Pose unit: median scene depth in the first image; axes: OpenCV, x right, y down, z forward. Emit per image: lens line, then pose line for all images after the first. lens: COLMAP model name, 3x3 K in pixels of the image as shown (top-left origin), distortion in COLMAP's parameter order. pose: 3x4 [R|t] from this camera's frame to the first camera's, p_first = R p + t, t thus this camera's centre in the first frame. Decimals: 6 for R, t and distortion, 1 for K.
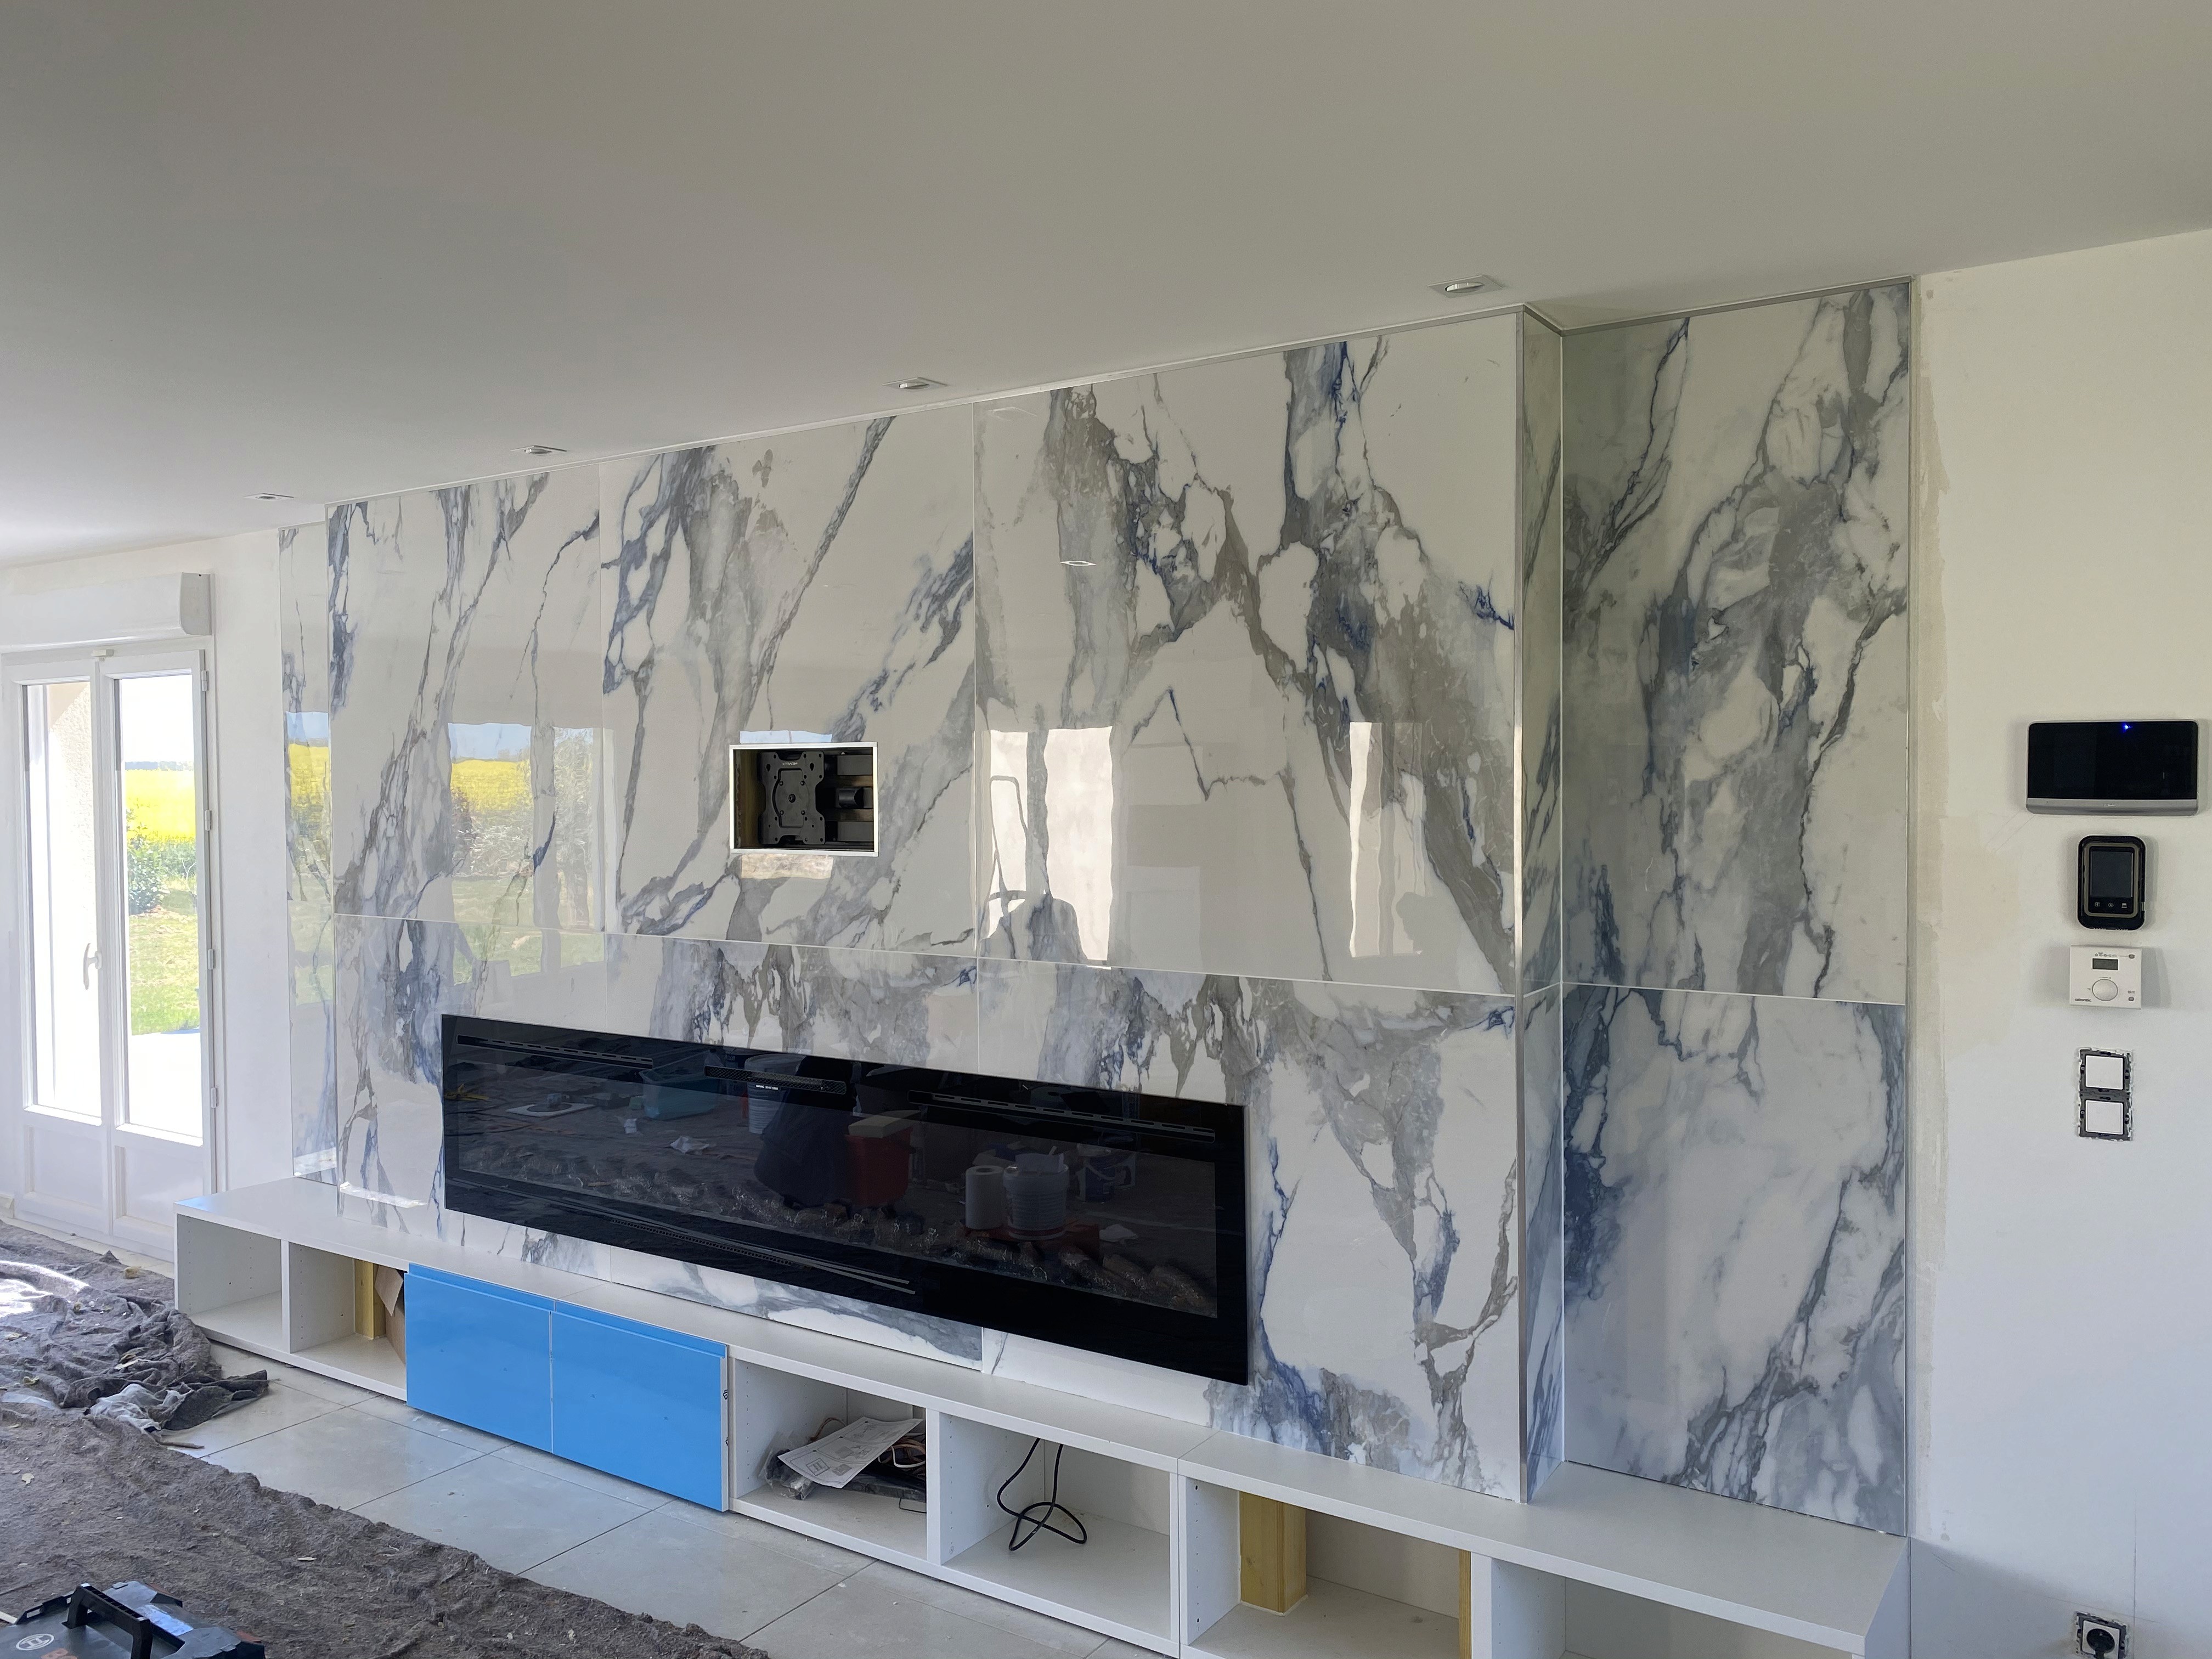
lens RADIAL K [[1658.2, 0, 1111.1], [0, 1658.2, 797.6], [0, 0, 1]] dist [0.120045, -0.218870]
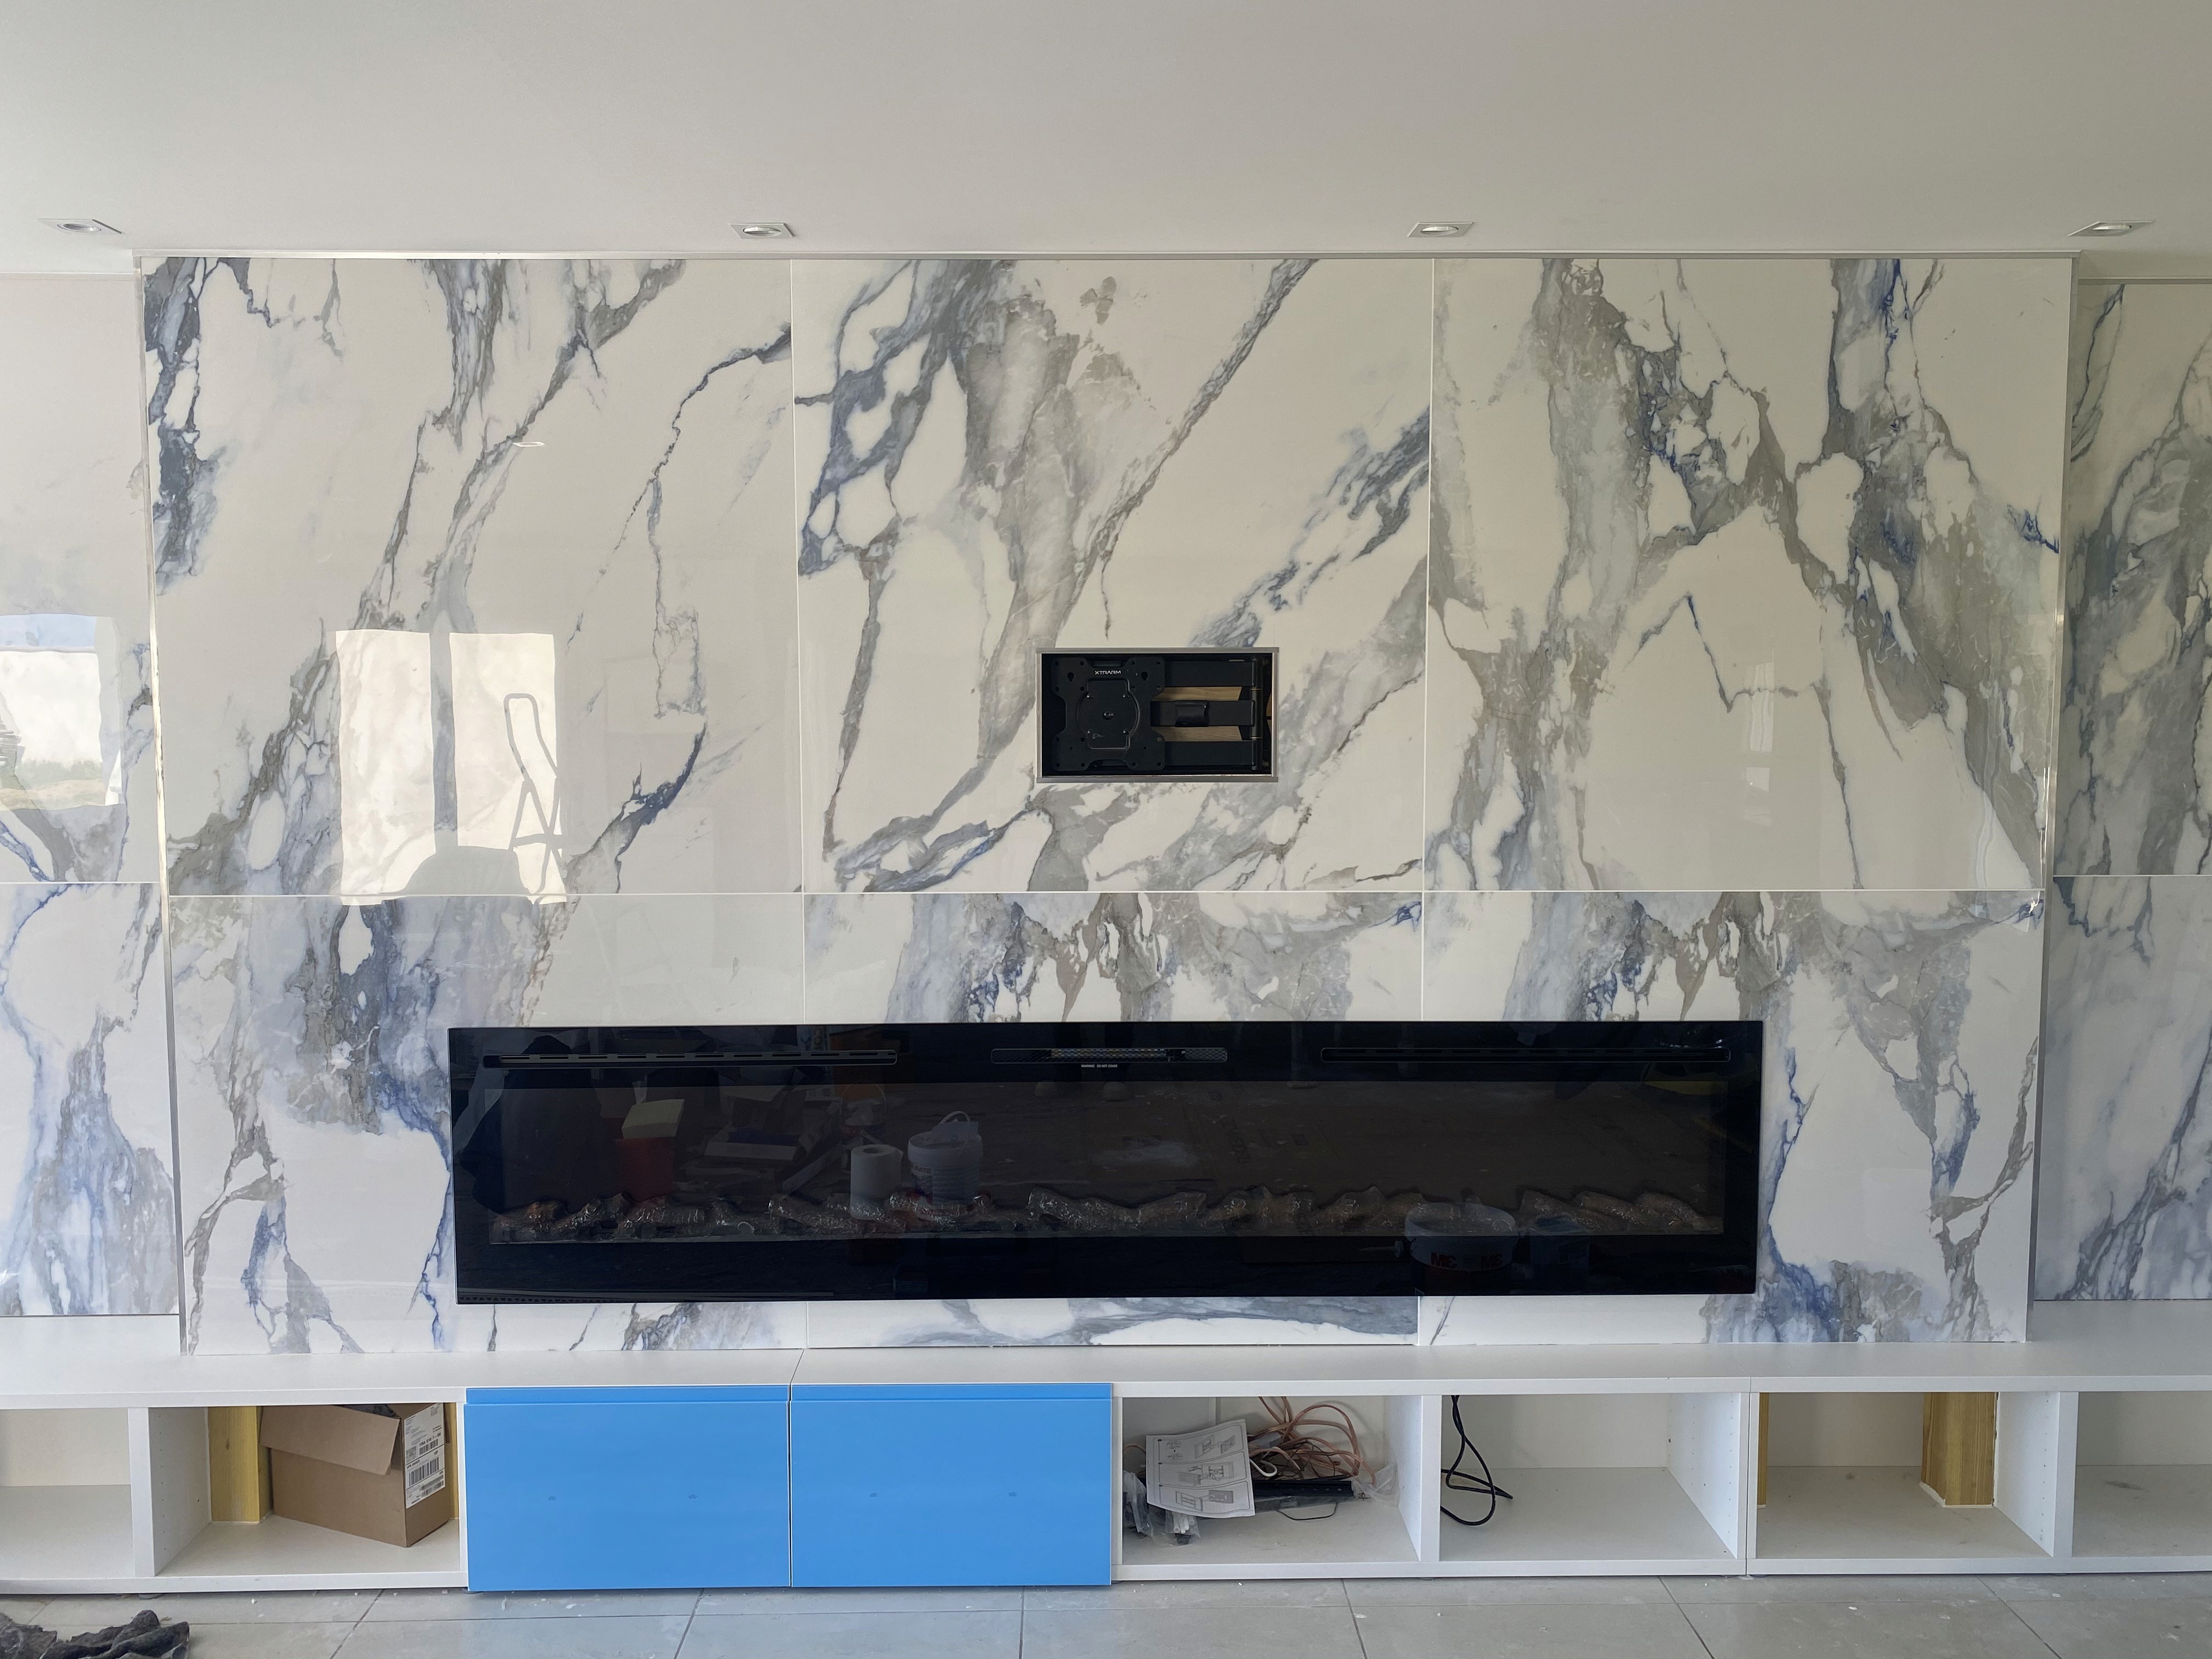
lens RADIAL K [[1680.2, 0, 1105.7], [0, 1680.2, 796.1], [0, 0, 1]] dist [0.032233, -0.008226]
pose [[0.822692, -0.029943, 0.567698, -0.823838], [0.004289, 0.998910, 0.046472, 0.002981], [-0.568471, -0.035798, 0.821924, 0.404293]]
